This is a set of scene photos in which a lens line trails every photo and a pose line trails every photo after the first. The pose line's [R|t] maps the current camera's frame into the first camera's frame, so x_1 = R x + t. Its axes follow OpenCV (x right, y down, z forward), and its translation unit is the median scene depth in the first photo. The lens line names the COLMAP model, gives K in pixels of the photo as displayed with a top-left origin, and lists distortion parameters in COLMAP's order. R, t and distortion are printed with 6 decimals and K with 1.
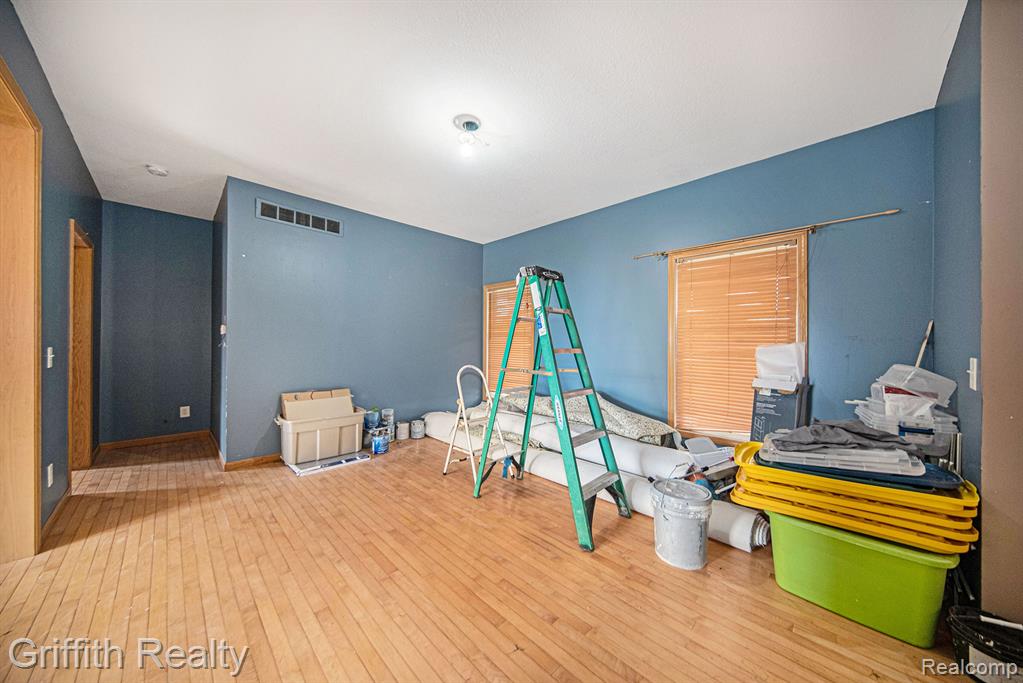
lens RADIAL K [[342.6, 0, 514.5], [0, 342.6, 337.3], [0, 0, 1]] dist [-0.001736, -0.000300]
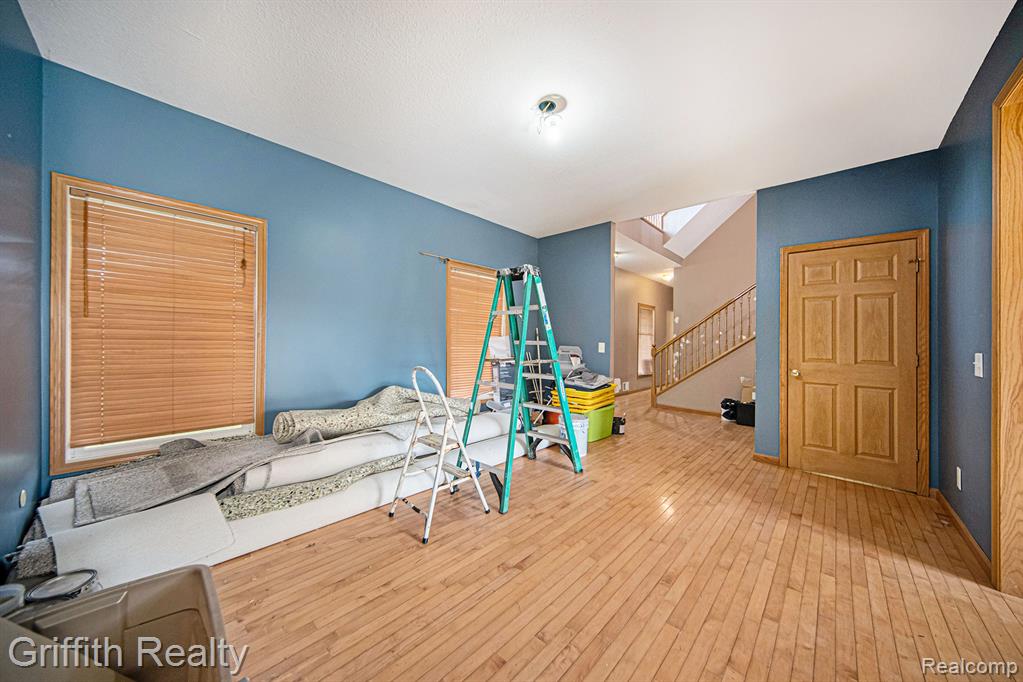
lens RADIAL K [[342.6, 0, 514.5], [0, 342.6, 336.8], [0, 0, 1]] dist [-0.001736, -0.000300]
pose [[-0.027994, 0.000416, 0.999608, -1.072986], [-0.037400, 0.999299, -0.001463, 0.021891], [-0.998908, -0.037426, -0.027959, 1.107222]]
